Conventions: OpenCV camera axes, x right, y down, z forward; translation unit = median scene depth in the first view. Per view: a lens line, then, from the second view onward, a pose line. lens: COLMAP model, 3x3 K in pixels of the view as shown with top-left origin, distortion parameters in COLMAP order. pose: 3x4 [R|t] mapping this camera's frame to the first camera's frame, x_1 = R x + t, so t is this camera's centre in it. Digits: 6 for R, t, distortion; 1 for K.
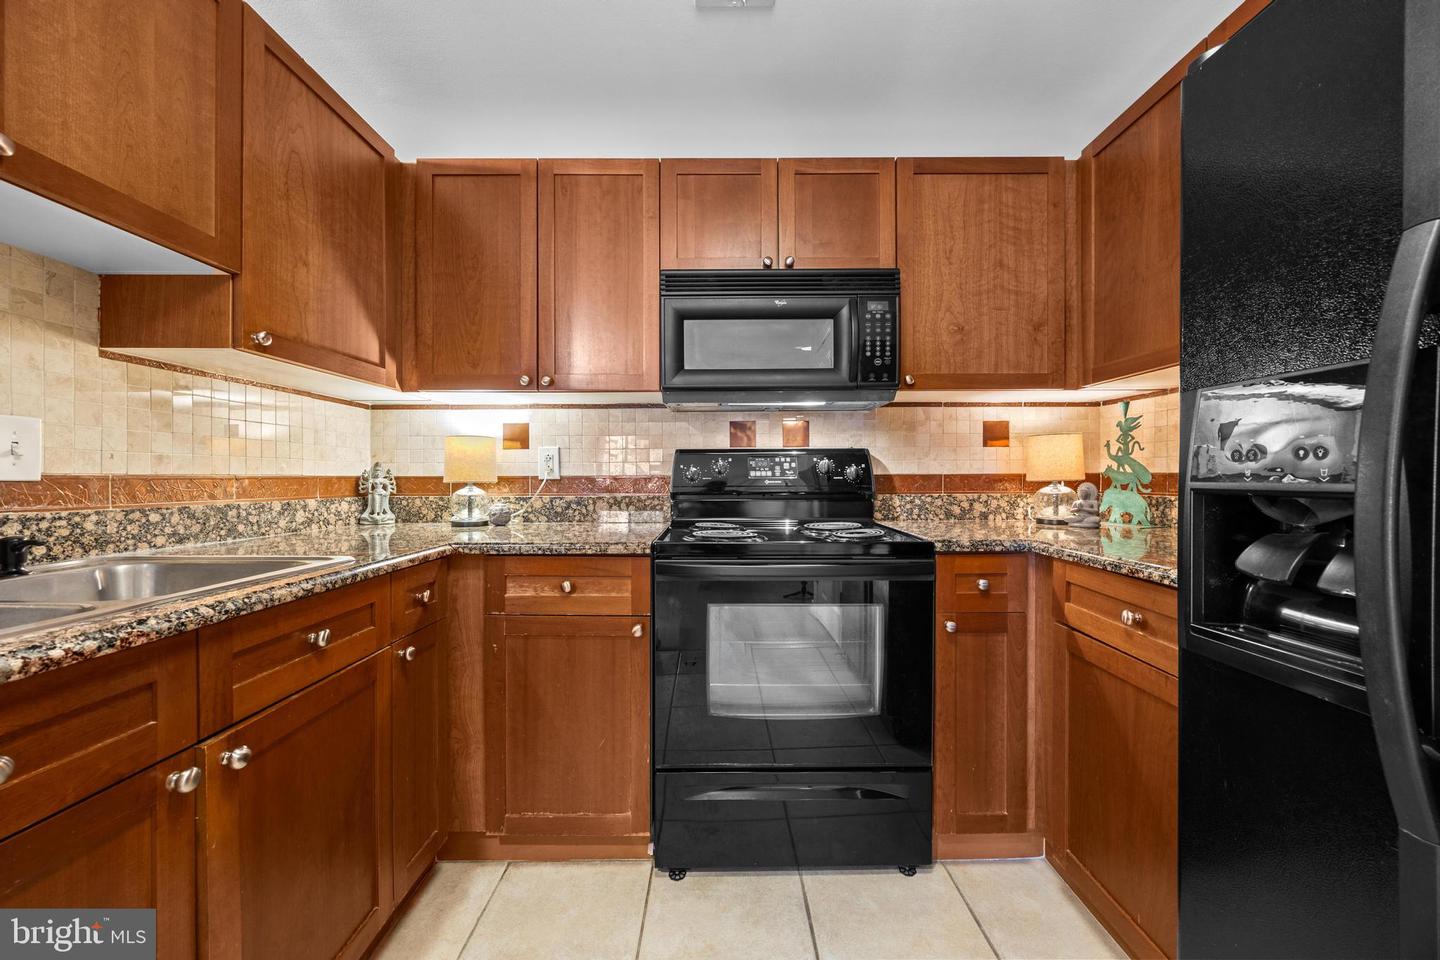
lens RADIAL K [[547.5, 0, 723.1], [0, 547.5, 480.0], [0, 0, 1]] dist [-0.001830, 0.000172]
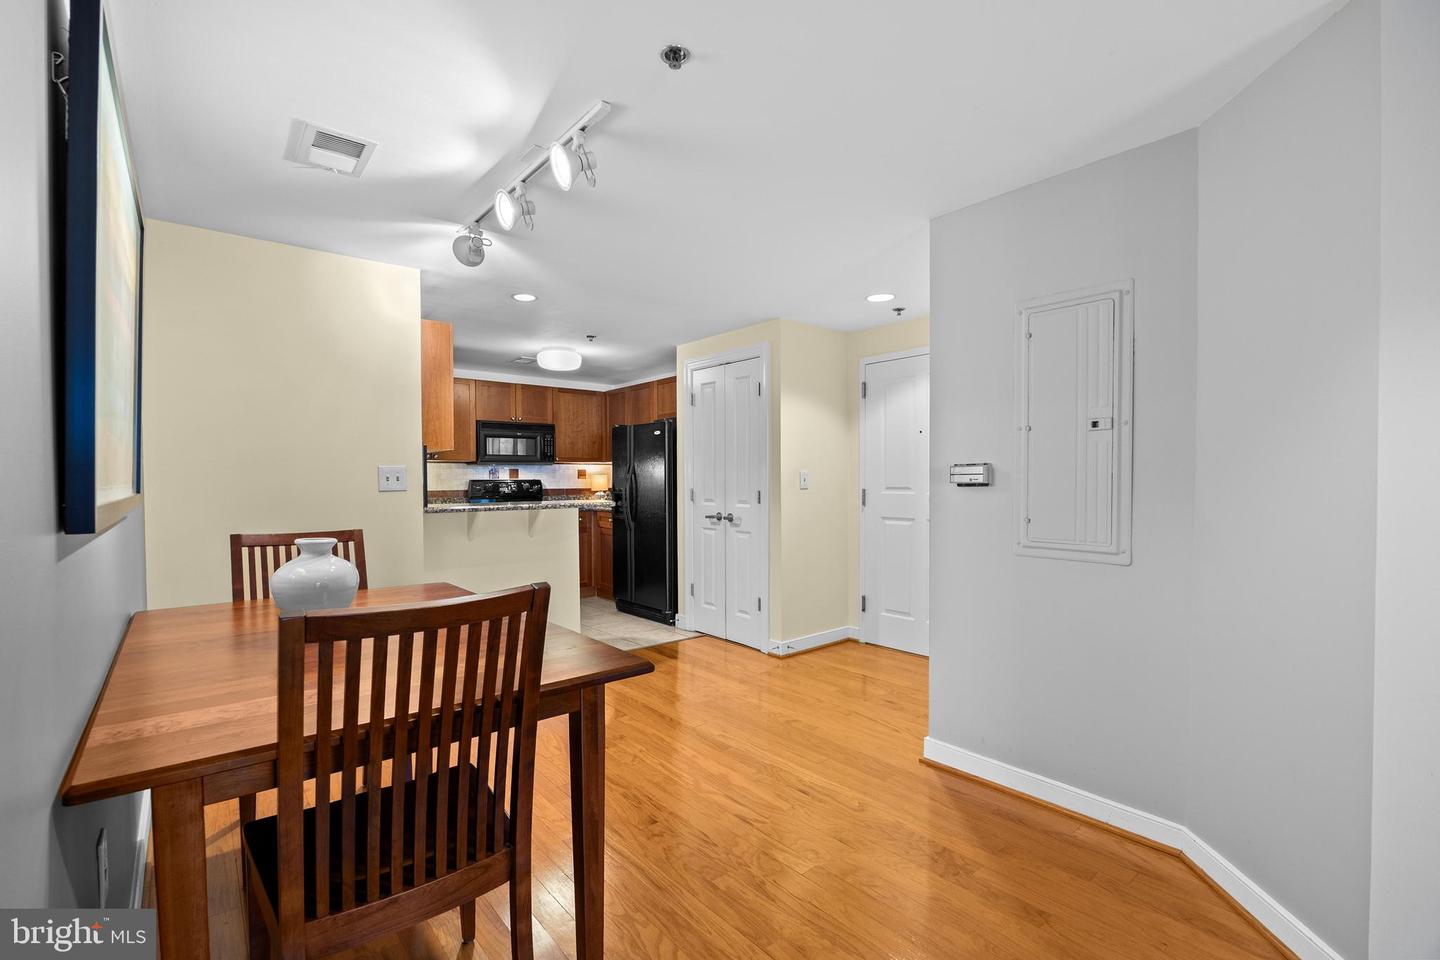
lens RADIAL K [[632.9, 0, 725.6], [0, 632.9, 498.6], [0, 0, 1]] dist [-0.013109, -0.000669]
pose [[0.762108, -0.018343, 0.647190, -1.363518], [0.002387, 0.999671, 0.025523, -0.050406], [-0.647445, -0.017906, 0.761901, -2.555216]]
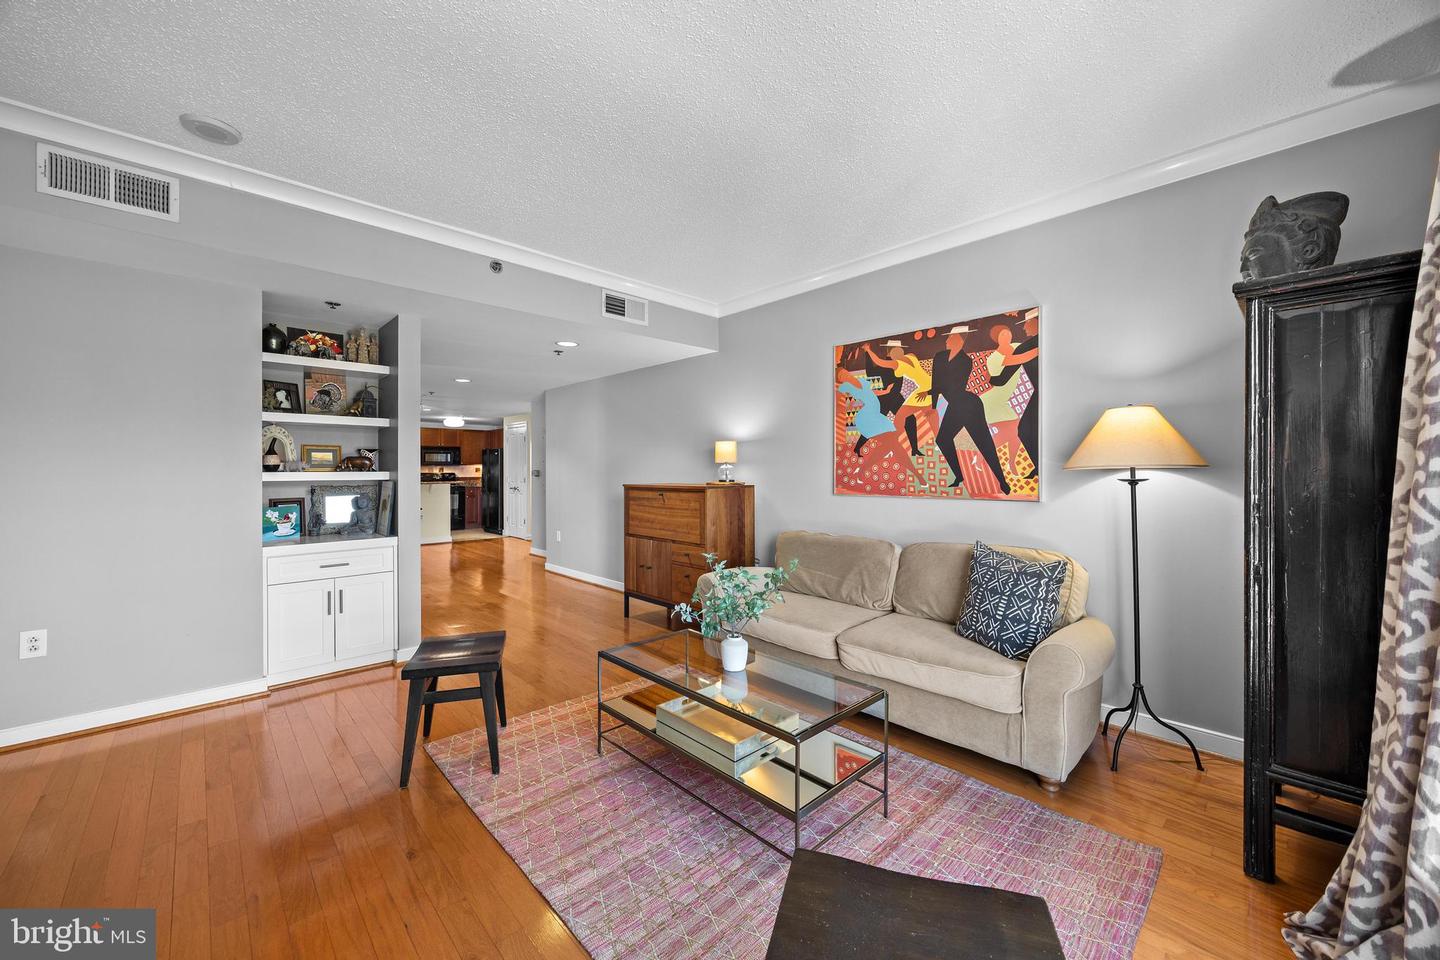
lens RADIAL K [[547.5, 0, 722.2], [0, 547.5, 468.5], [0, 0, 1]] dist [-0.001830, 0.000172]
pose [[0.726533, 0.004911, 0.687115, -2.089758], [-0.000513, 0.999978, -0.006605, -0.080886], [-0.687132, 0.004446, 0.726519, -6.490497]]
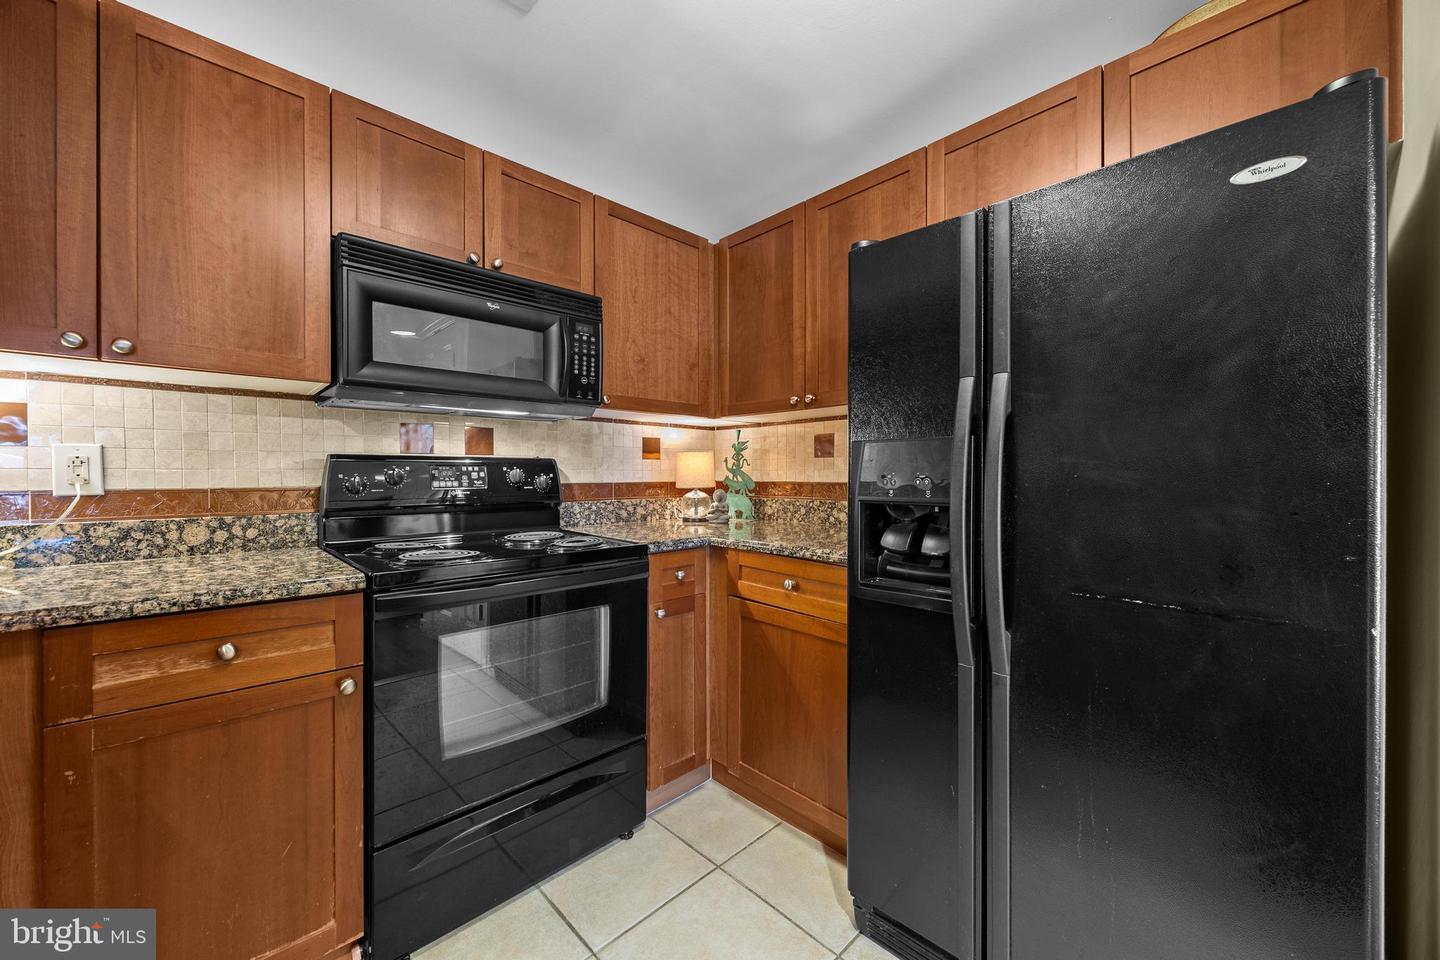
lens RADIAL K [[547.5, 0, 728.3], [0, 547.5, 479.4], [0, 0, 1]] dist [-0.001830, 0.000172]
pose [[0.714723, -0.003180, 0.699401, -0.277889], [0.001967, 0.999995, 0.002536, -0.024905], [-0.699405, -0.000437, 0.714725, 0.036921]]
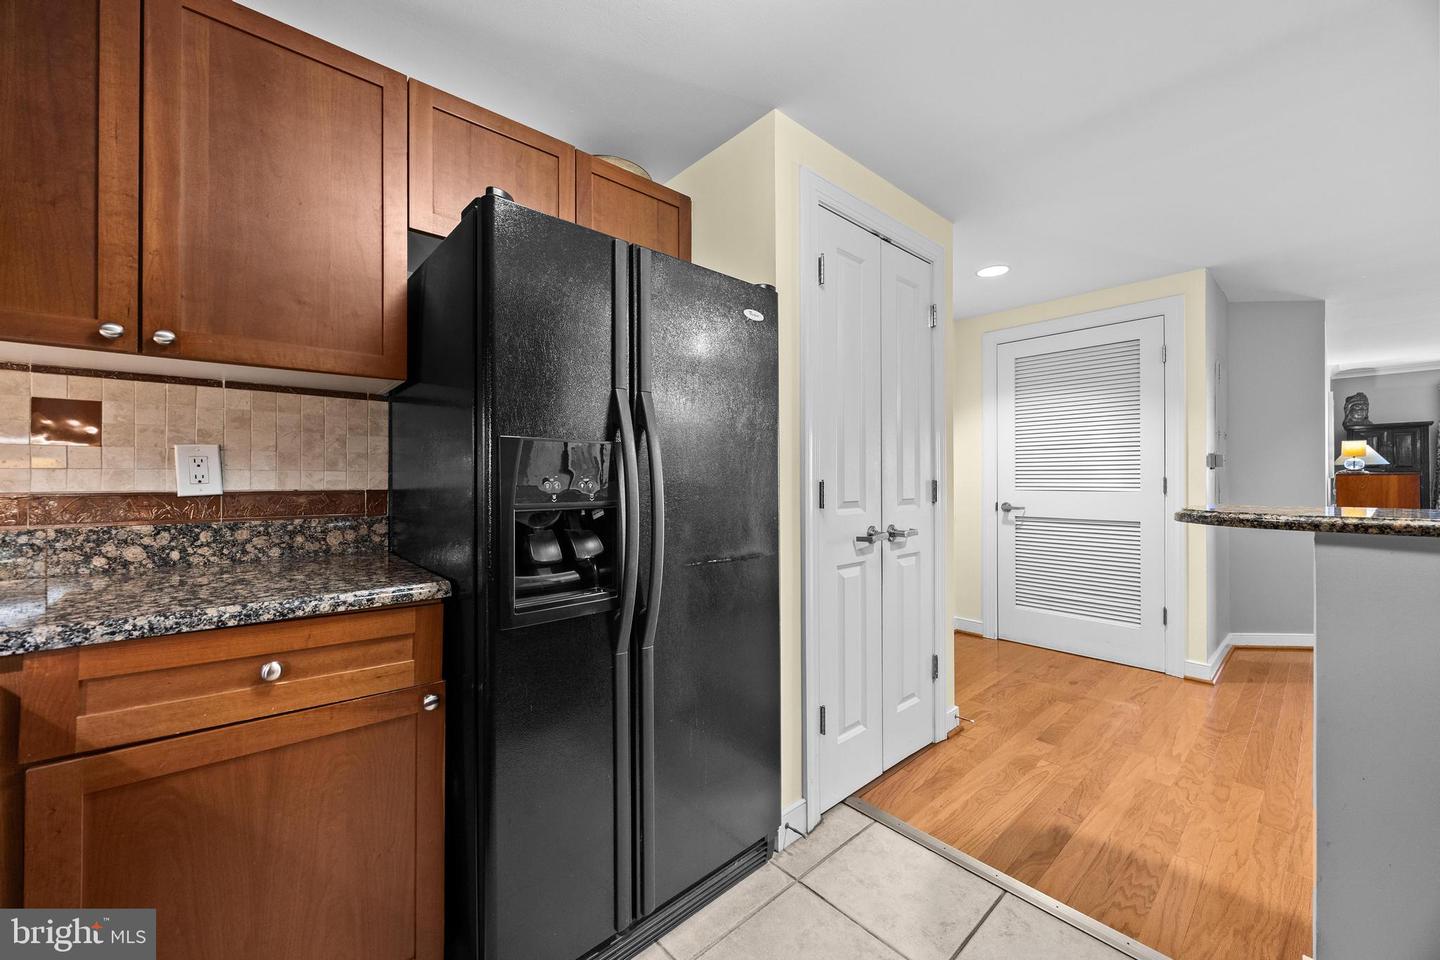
lens RADIAL K [[547.5, 0, 717.7], [0, 547.5, 476.7], [0, 0, 1]] dist [-0.001830, 0.000172]
pose [[-0.661826, 0.006287, 0.749631, -0.235364], [0.007639, 0.999969, -0.001642, -0.027993], [-0.749619, 0.004639, -0.661854, 0.700802]]
